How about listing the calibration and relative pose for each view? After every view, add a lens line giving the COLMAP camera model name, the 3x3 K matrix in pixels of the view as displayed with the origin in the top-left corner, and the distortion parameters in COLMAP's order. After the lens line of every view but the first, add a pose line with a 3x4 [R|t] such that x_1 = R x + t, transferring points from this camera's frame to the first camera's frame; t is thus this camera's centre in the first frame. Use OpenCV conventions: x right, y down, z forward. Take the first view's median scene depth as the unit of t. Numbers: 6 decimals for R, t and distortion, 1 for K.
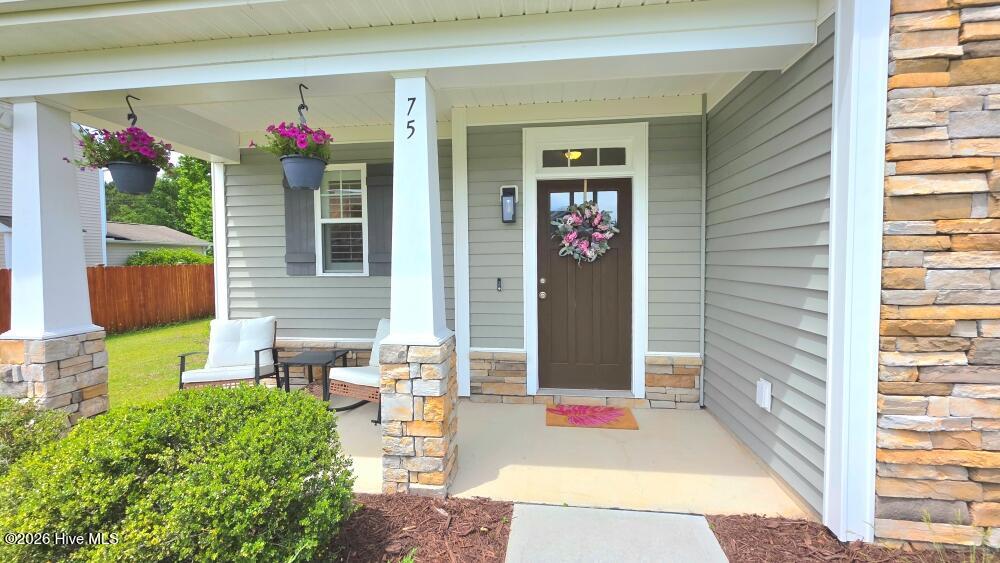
lens RADIAL K [[409.0, 0, 502.1], [0, 409.0, 276.0], [0, 0, 1]] dist [-0.000646, -0.000092]
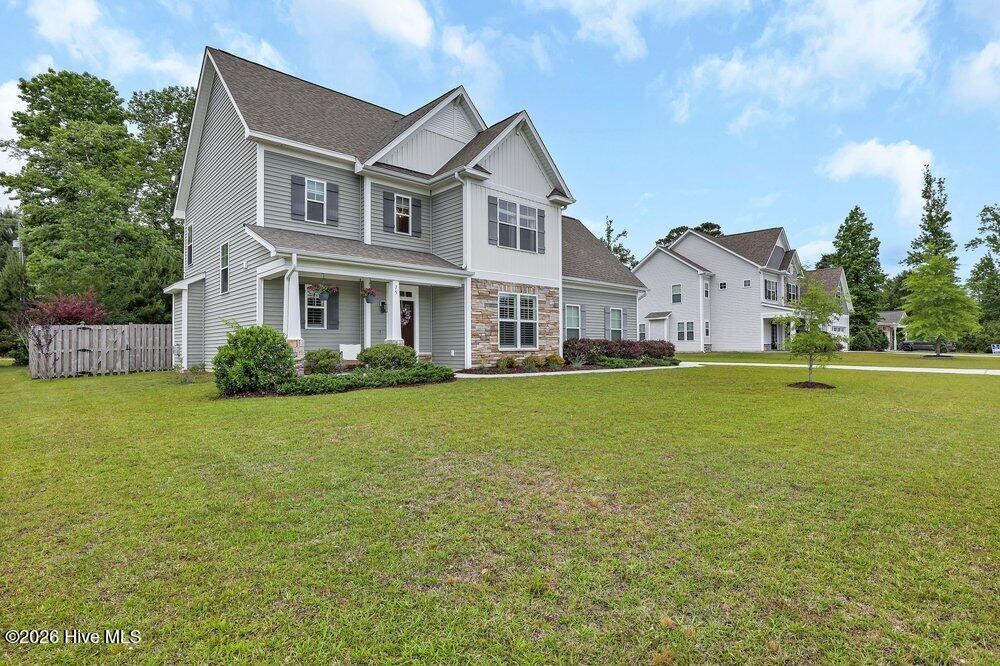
lens RADIAL K [[491.1, 0, 501.4], [0, 491.1, 336.4], [0, 0, 1]] dist [-0.003075, -0.001360]
pose [[0.644902, 0.019380, 0.764019, -3.486970], [0.031397, 0.998163, -0.051821, 0.423081], [-0.763620, 0.057407, 0.643109, -3.233137]]
